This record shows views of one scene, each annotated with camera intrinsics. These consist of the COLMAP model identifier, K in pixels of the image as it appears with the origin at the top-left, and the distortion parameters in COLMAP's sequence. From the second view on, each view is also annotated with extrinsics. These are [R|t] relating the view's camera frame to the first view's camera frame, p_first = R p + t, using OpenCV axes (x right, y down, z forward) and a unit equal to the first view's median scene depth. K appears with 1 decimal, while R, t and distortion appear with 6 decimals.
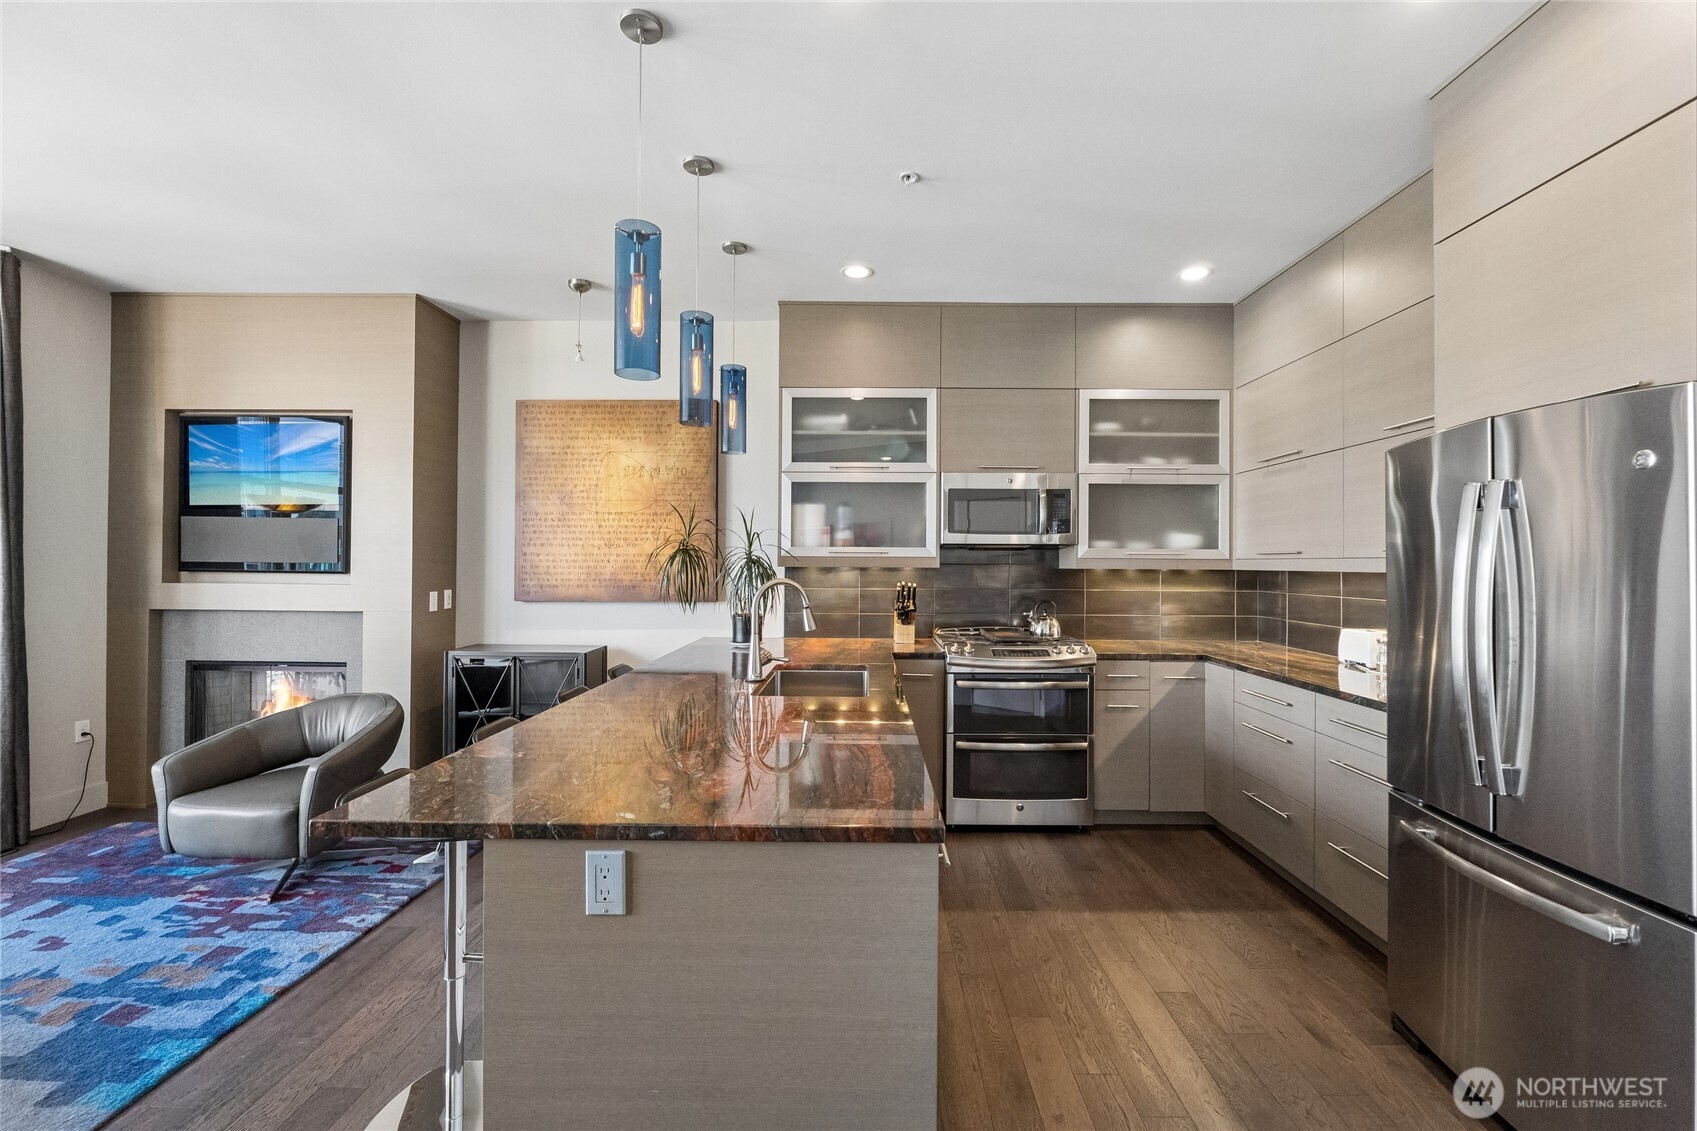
lens RADIAL K [[712.2, 0, 878.8], [0, 712.2, 563.5], [0, 0, 1]] dist [-0.013885, -0.000232]
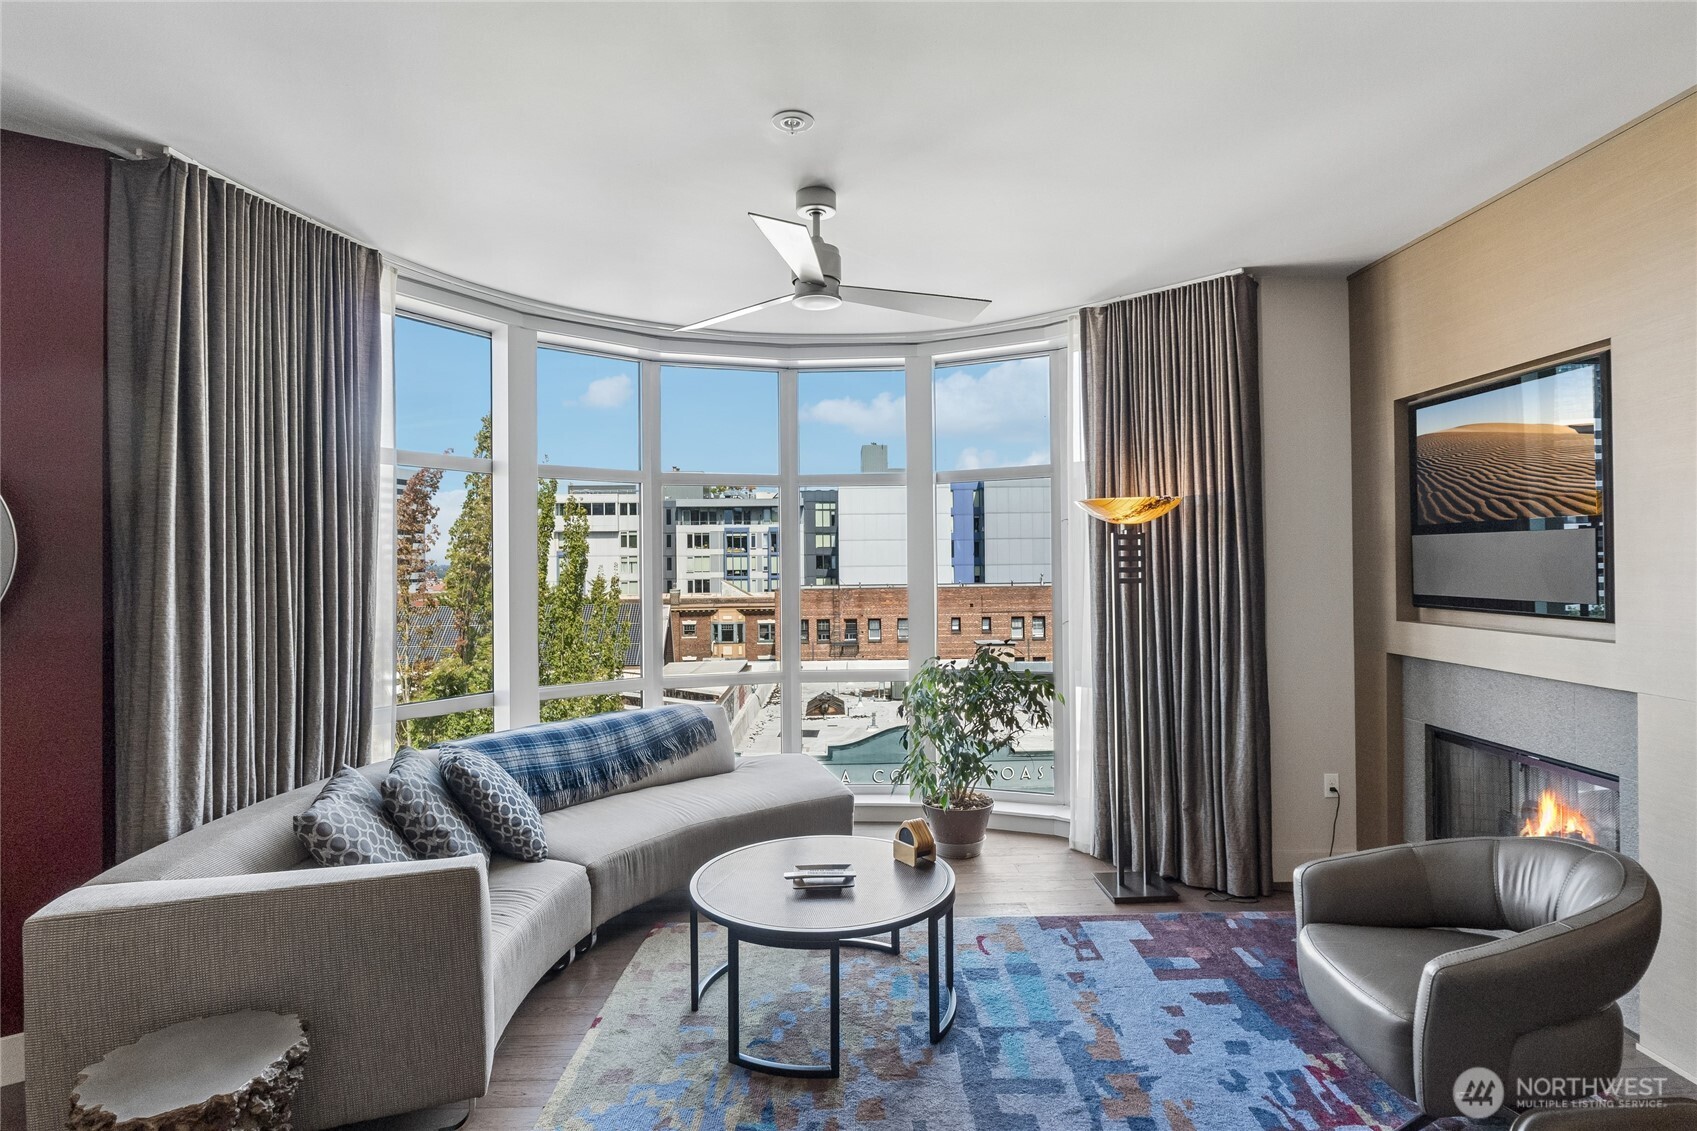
lens RADIAL K [[880.9, 0, 845.9], [0, 880.9, 568.7], [0, 0, 1]] dist [0.016551, -0.002736]
pose [[0.051068, -0.009233, -0.998653, -0.062787], [0.008019, 0.999929, -0.008835, -0.031799], [0.998663, -0.007557, 0.051138, 0.377207]]
